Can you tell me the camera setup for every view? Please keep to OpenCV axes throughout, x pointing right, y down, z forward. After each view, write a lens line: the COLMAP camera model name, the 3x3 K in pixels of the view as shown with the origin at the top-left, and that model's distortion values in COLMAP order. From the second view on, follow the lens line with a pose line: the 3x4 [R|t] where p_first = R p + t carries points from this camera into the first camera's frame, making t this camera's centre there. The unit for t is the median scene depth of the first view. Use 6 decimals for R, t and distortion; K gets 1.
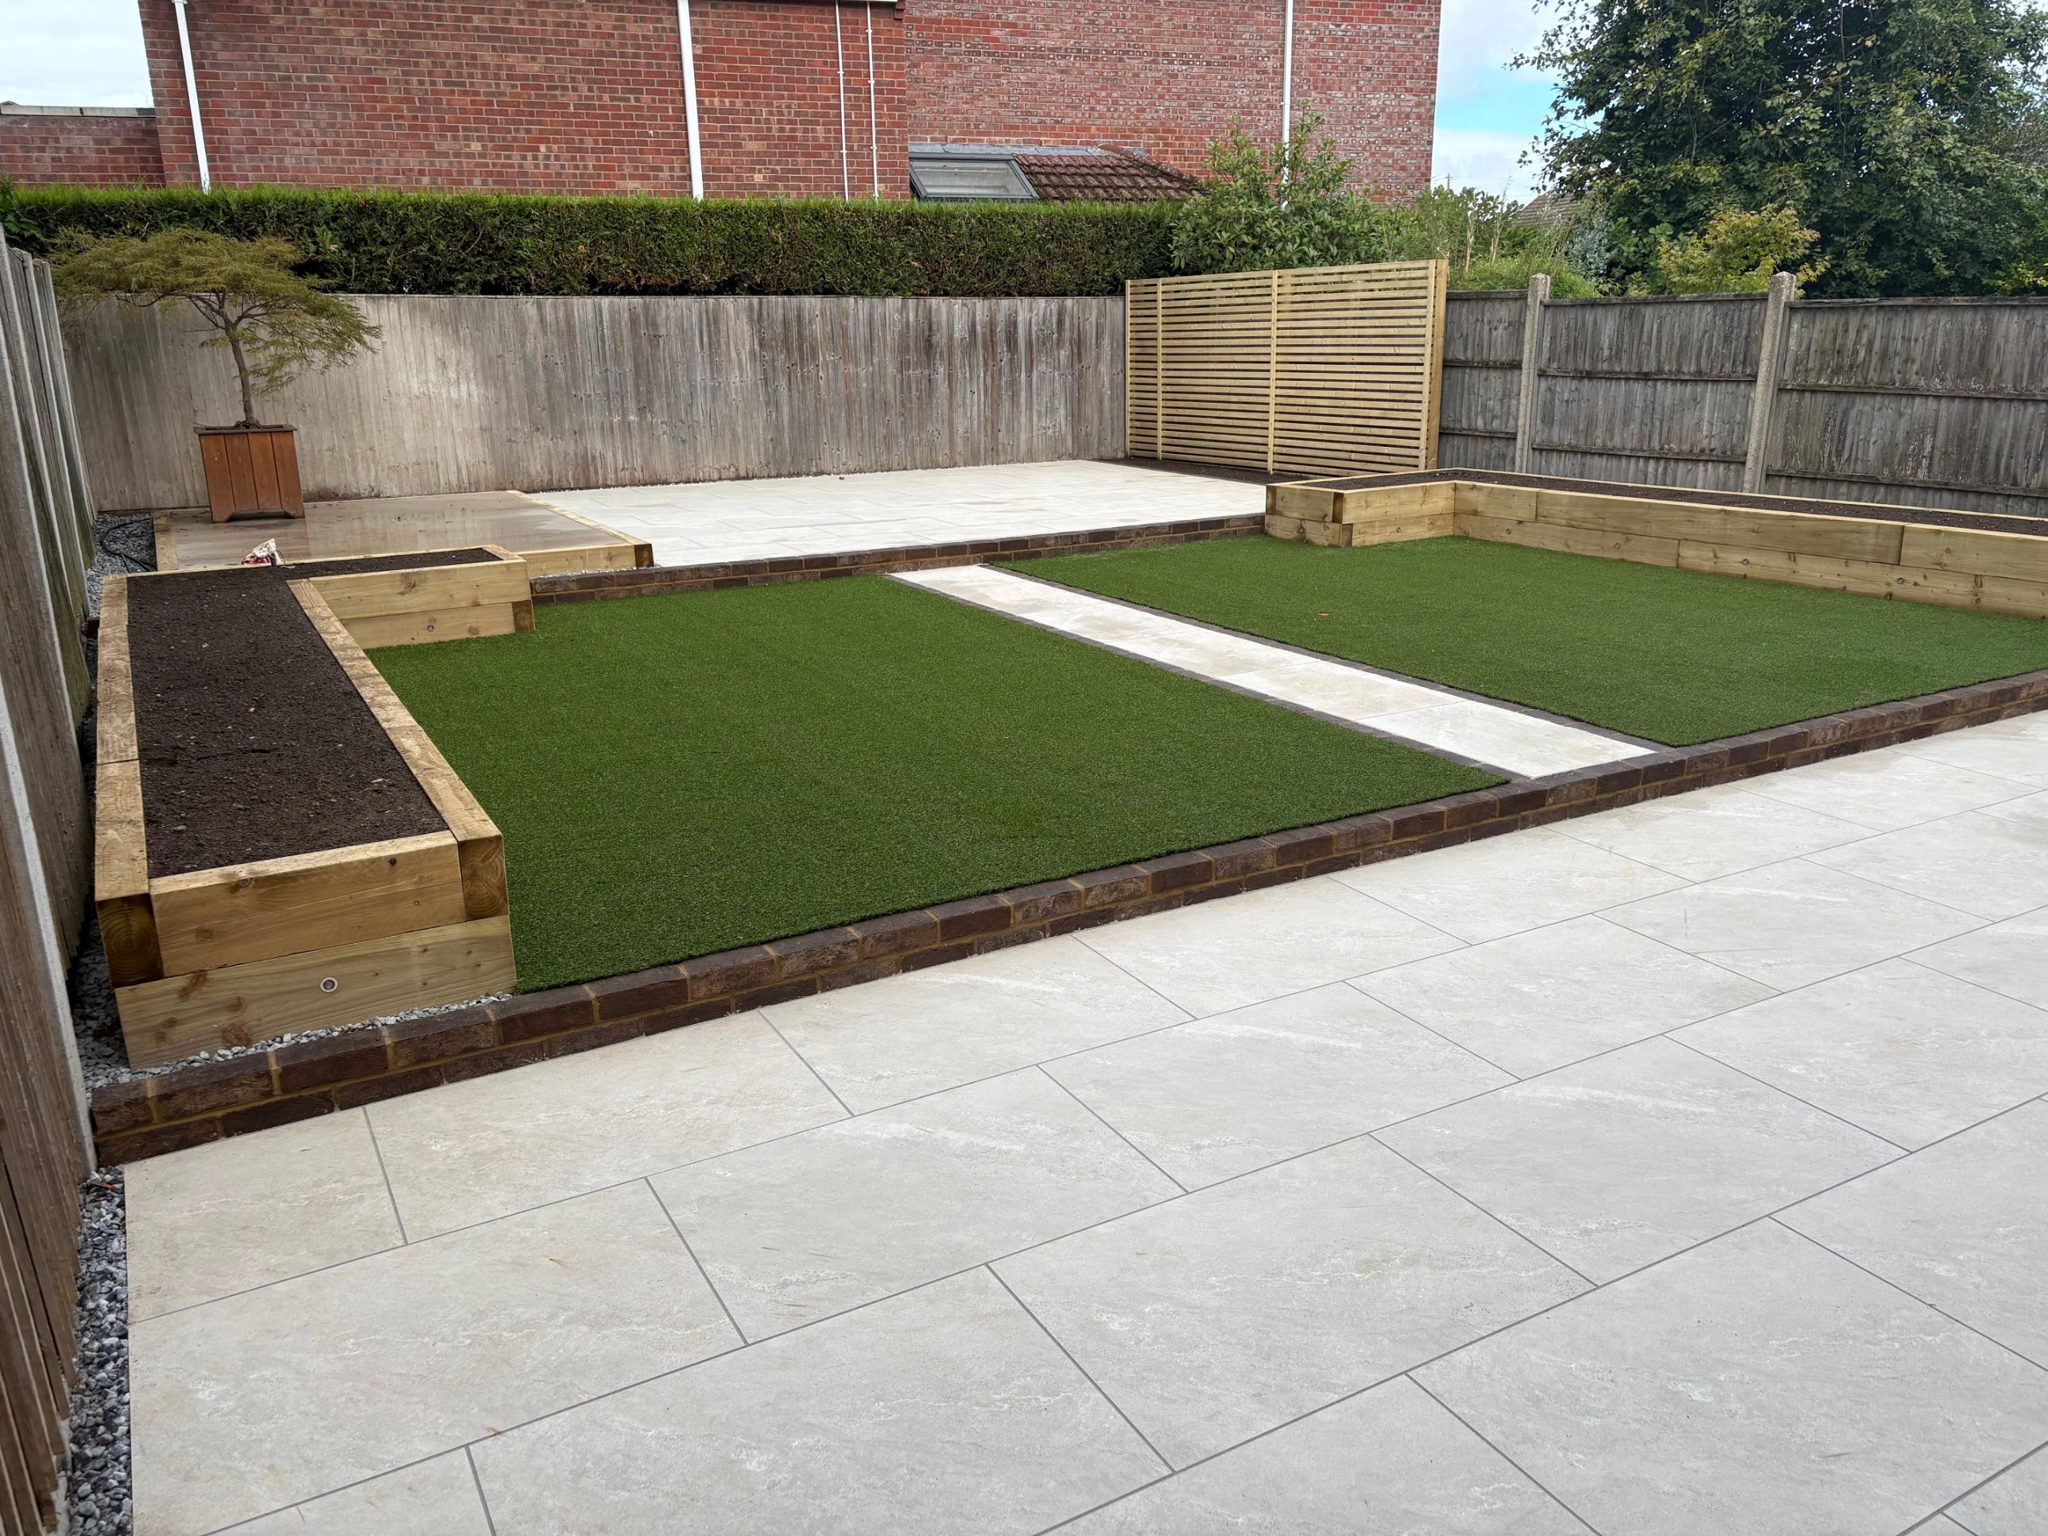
lens RADIAL K [[1539.7, 0, 1027.6], [0, 1539.7, 766.2], [0, 0, 1]] dist [0.054150, -0.055716]
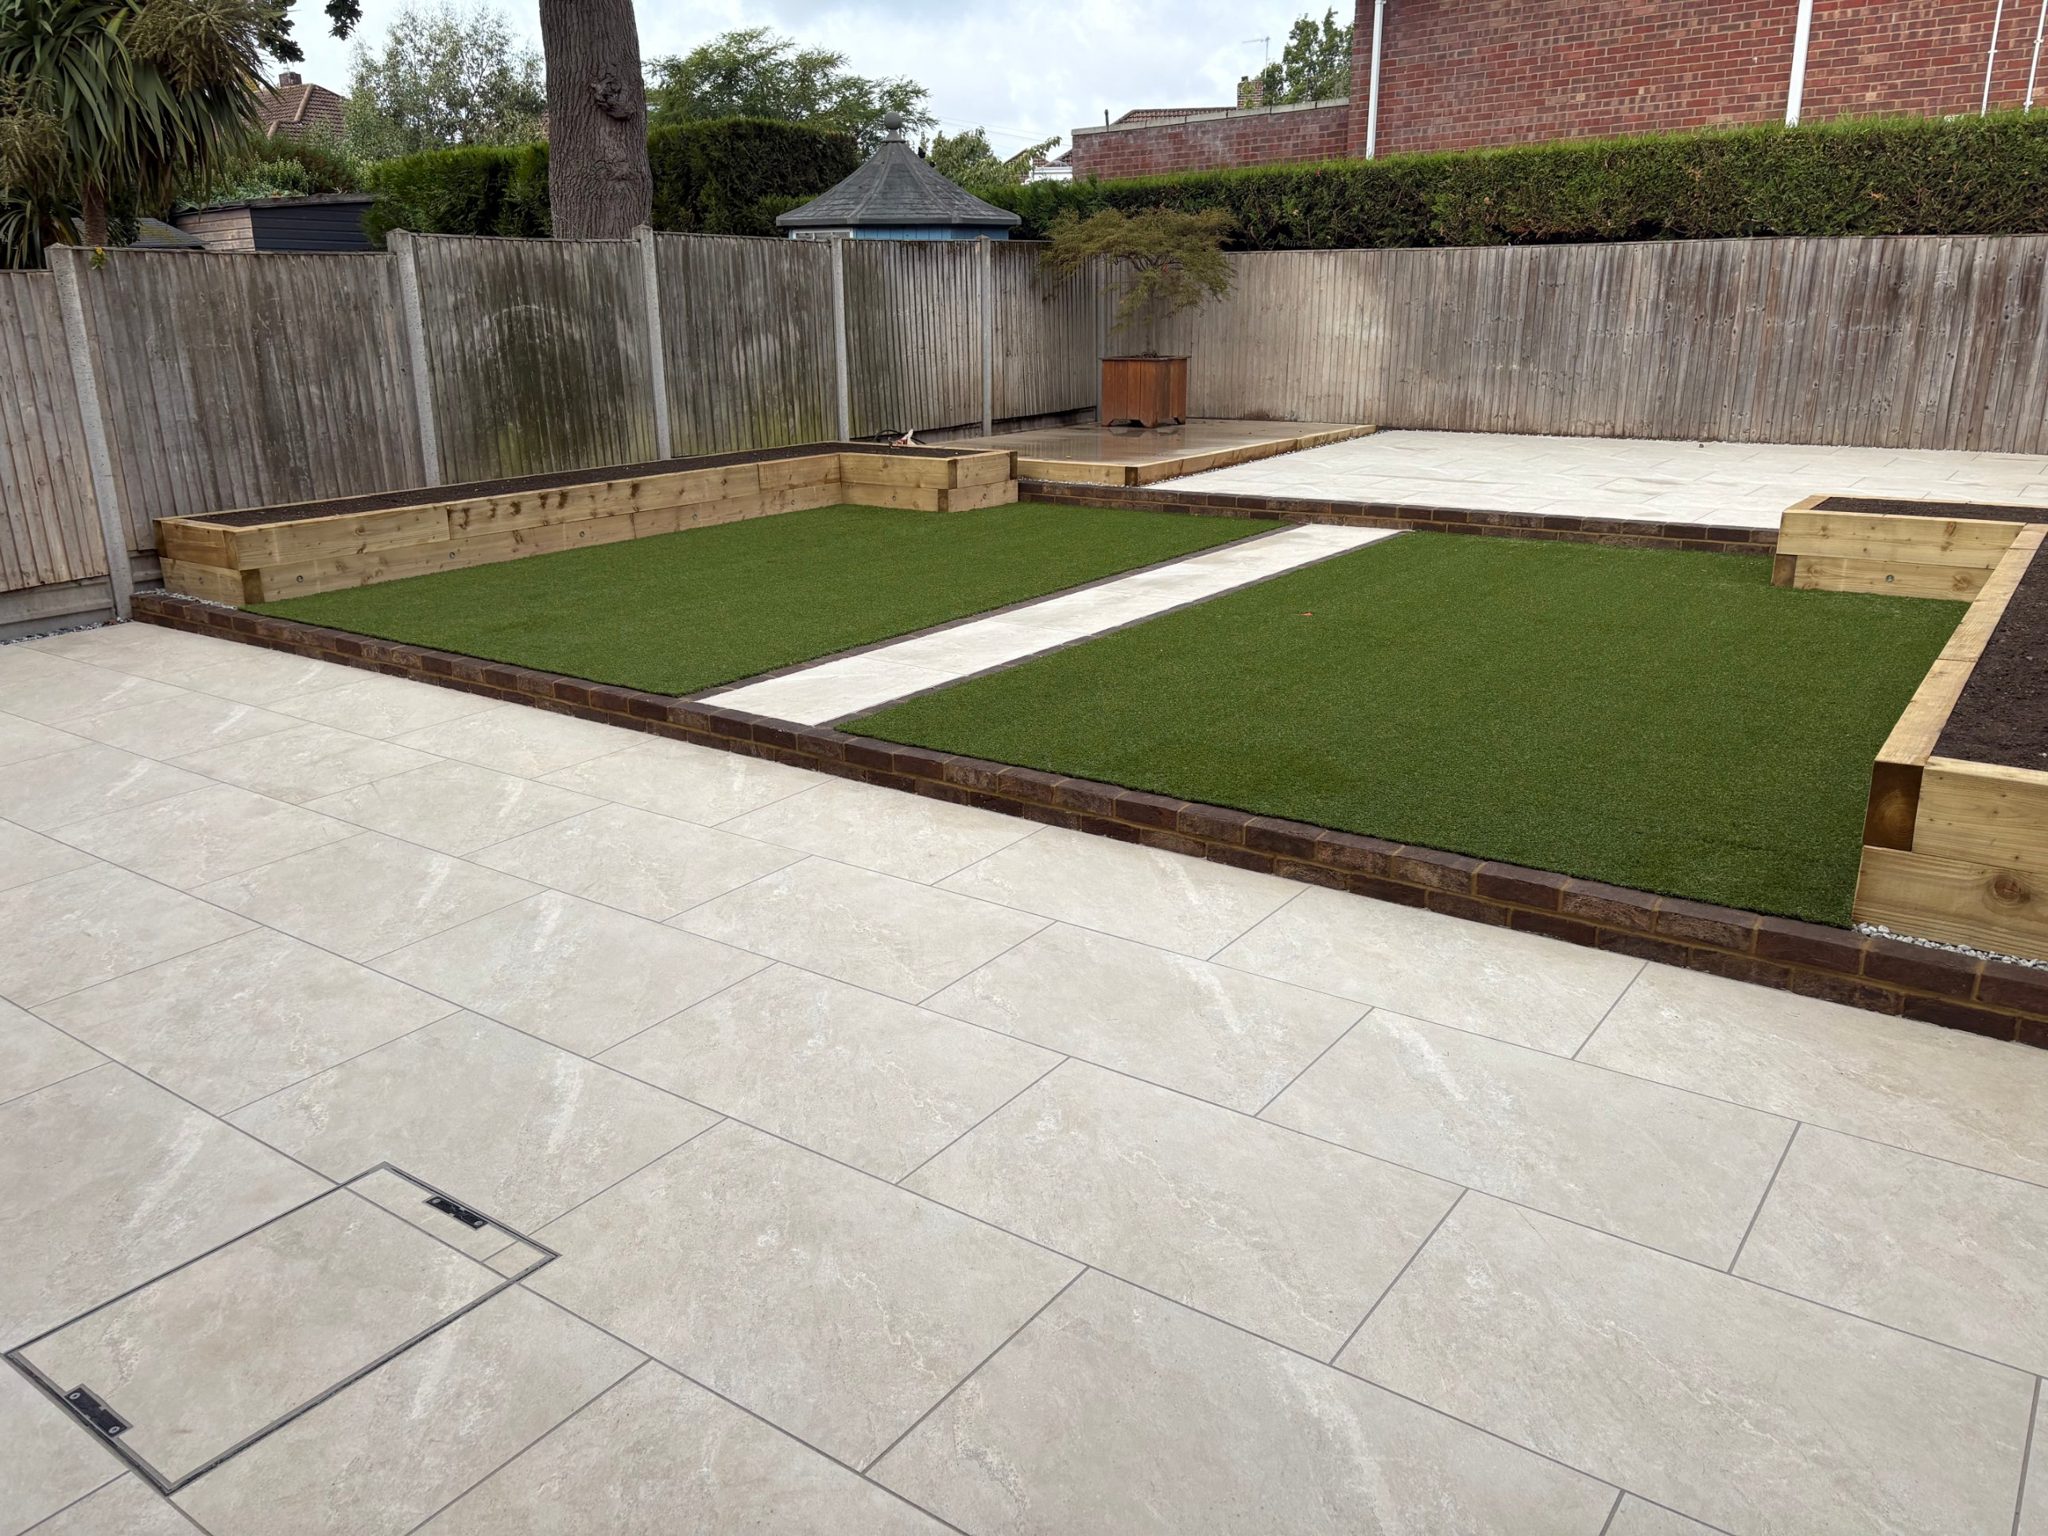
lens RADIAL K [[1539.7, 0, 1015.4], [0, 1539.7, 777.7], [0, 0, 1]] dist [0.054150, -0.055716]
pose [[0.412153, 0.284149, -0.865673, 0.532703], [-0.243339, 0.949941, 0.195954, -0.082183], [0.878018, 0.129889, 0.460666, 0.258328]]
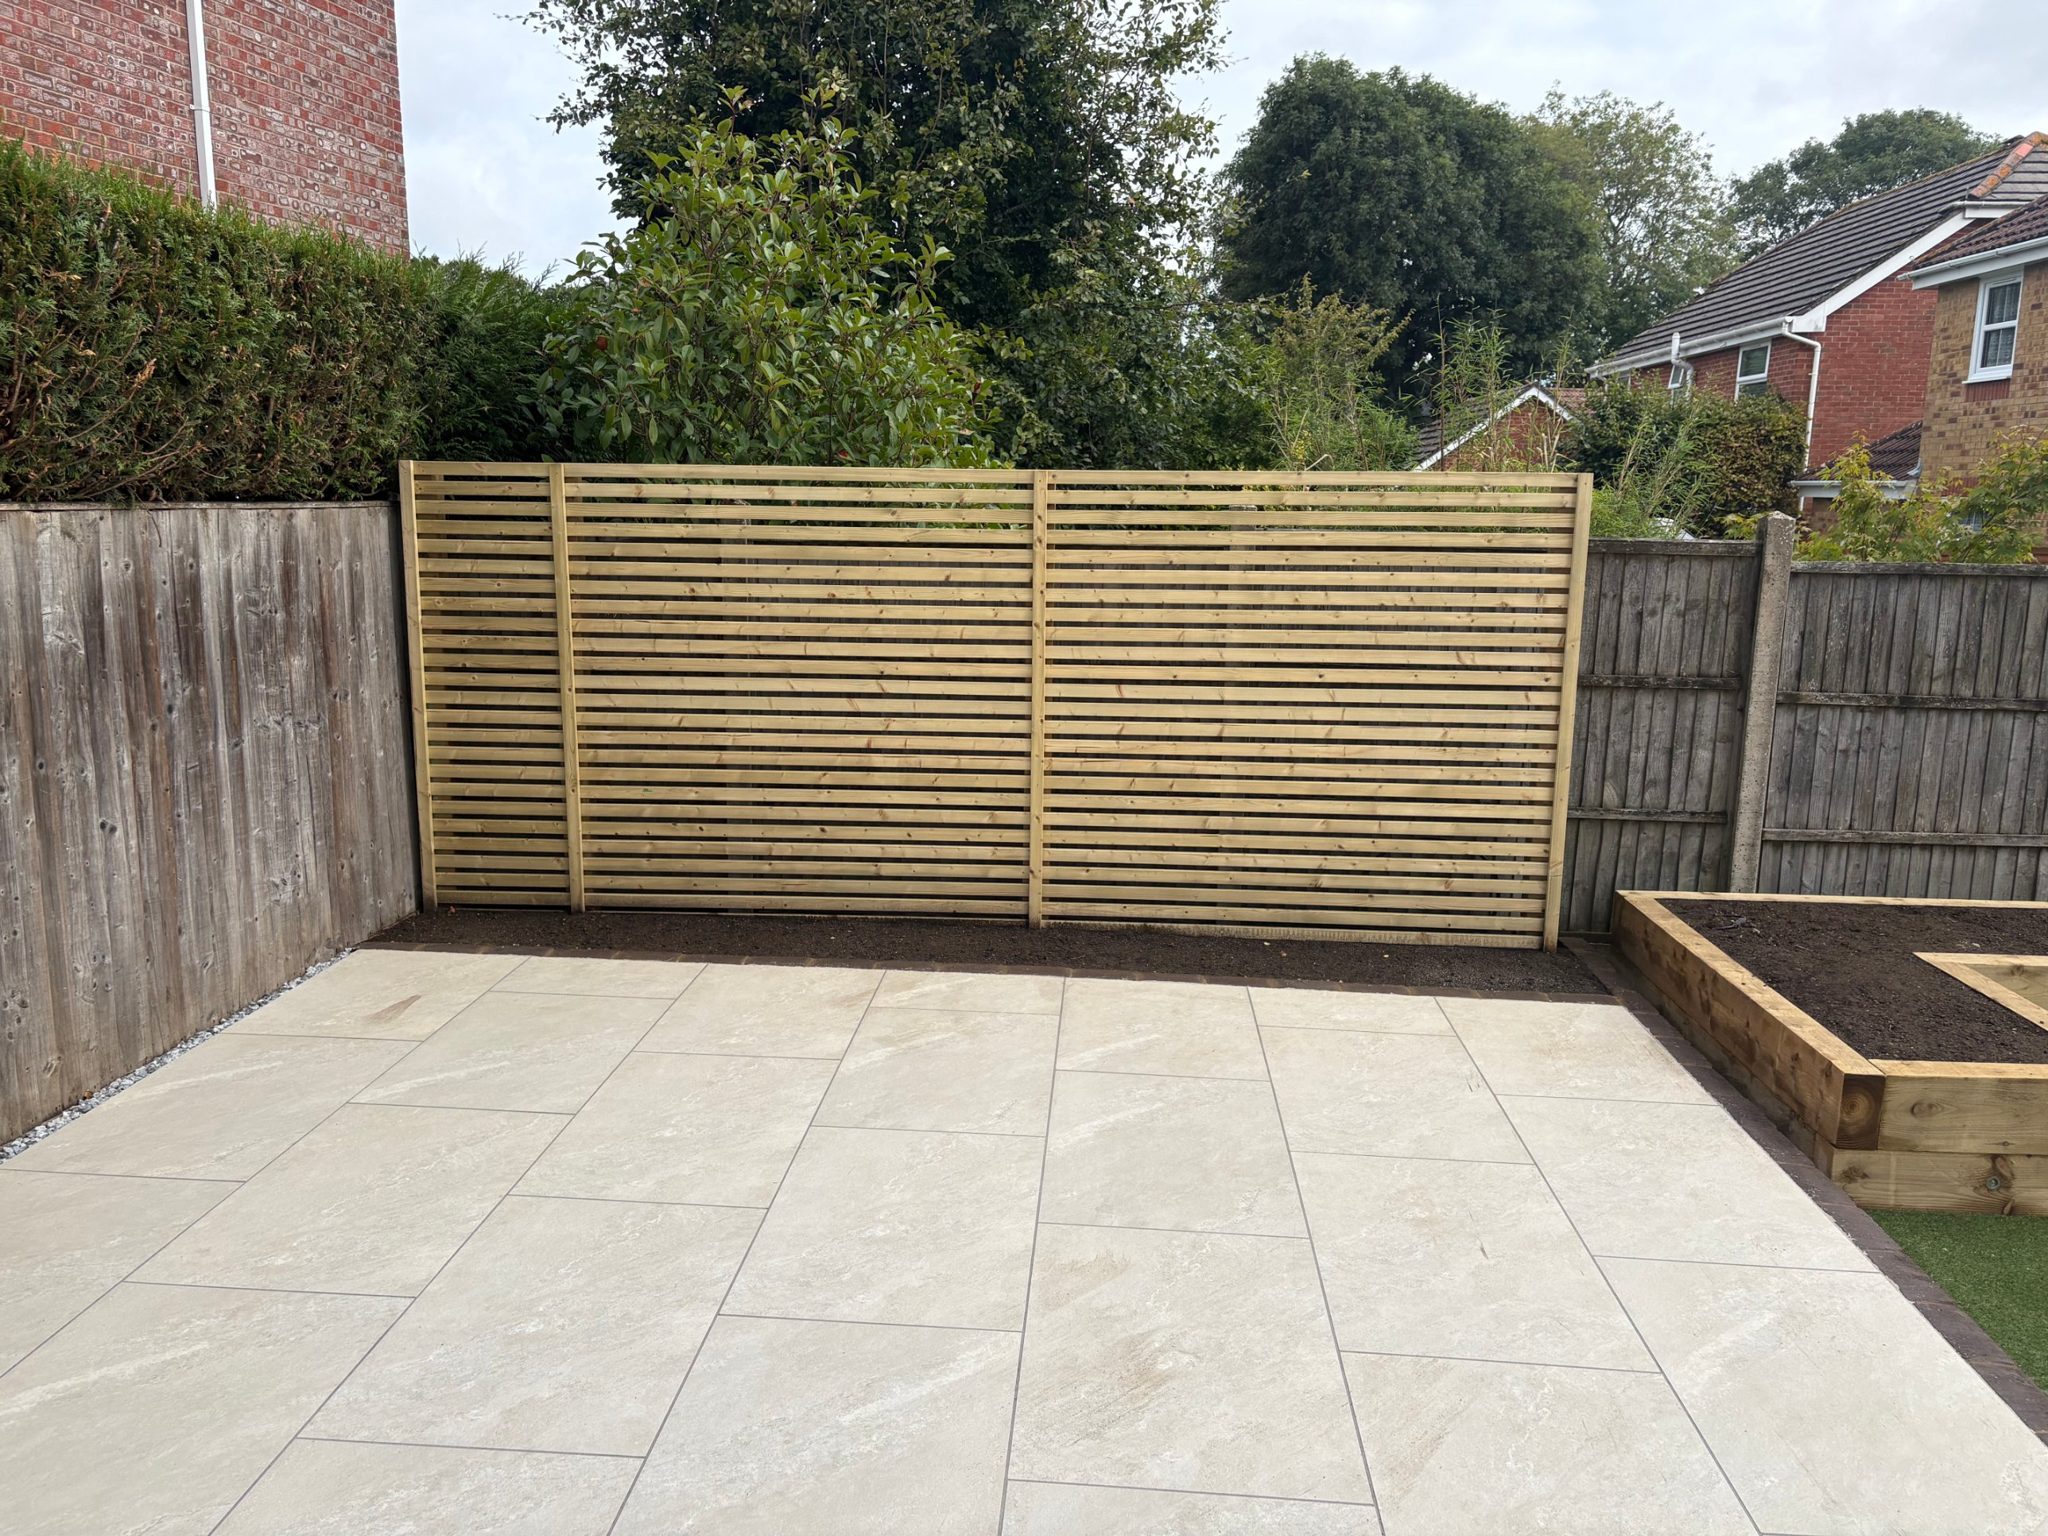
lens RADIAL K [[1539.7, 0, 1024.6], [0, 1539.7, 771.7], [0, 0, 1]] dist [0.054150, -0.055716]
pose [[0.539302, -0.128792, 0.832206, -0.187213], [0.208814, 0.977824, 0.016008, -0.230816], [-0.815812, 0.165143, 0.554236, 0.732676]]
